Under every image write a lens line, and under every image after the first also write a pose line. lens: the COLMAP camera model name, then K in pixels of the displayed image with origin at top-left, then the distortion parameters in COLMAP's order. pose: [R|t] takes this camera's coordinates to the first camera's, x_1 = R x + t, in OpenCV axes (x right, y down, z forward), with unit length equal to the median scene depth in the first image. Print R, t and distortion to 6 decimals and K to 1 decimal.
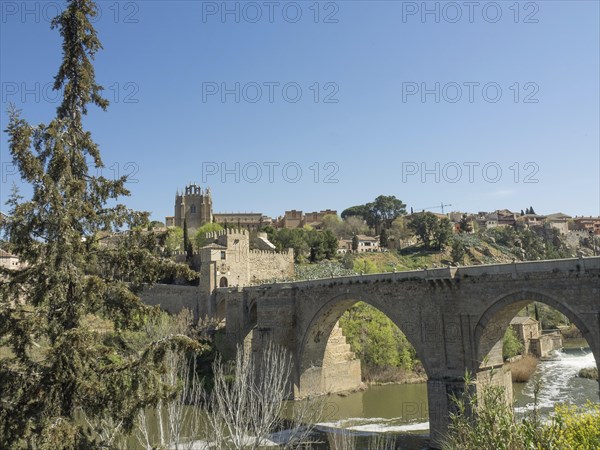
lens RADIAL K [[502.3, 0, 300.0], [0, 502.3, 225.0], [0, 0, 1]] dist [-0.060584, 0.001233]
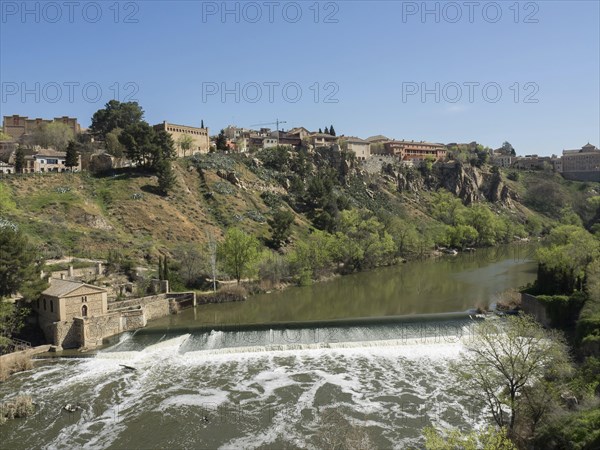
lens RADIAL K [[490.3, 0, 300.0], [0, 490.3, 225.0], [0, 0, 1]] dist [-0.048084, 0.004934]
pose [[0.984147, 0.013938, 0.176808, 0.376647], [-0.043254, 0.985668, 0.163057, -0.002839], [-0.172002, -0.168119, 0.970645, 0.212183]]
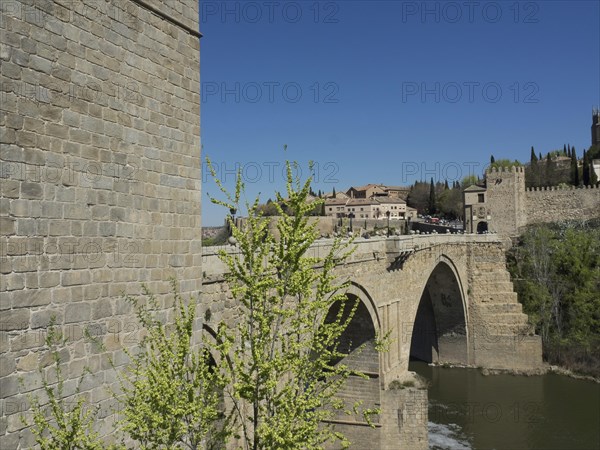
lens RADIAL K [[490.2, 0, 297.8], [0, 490.2, 223.5], [0, 0, 1]] dist [-0.050147, 0.006938]
pose [[0.484968, 0.000796, -0.874532, 0.274401], [0.129683, 0.988878, 0.072815, -0.000967], [0.864863, -0.148725, 0.479471, 0.166438]]
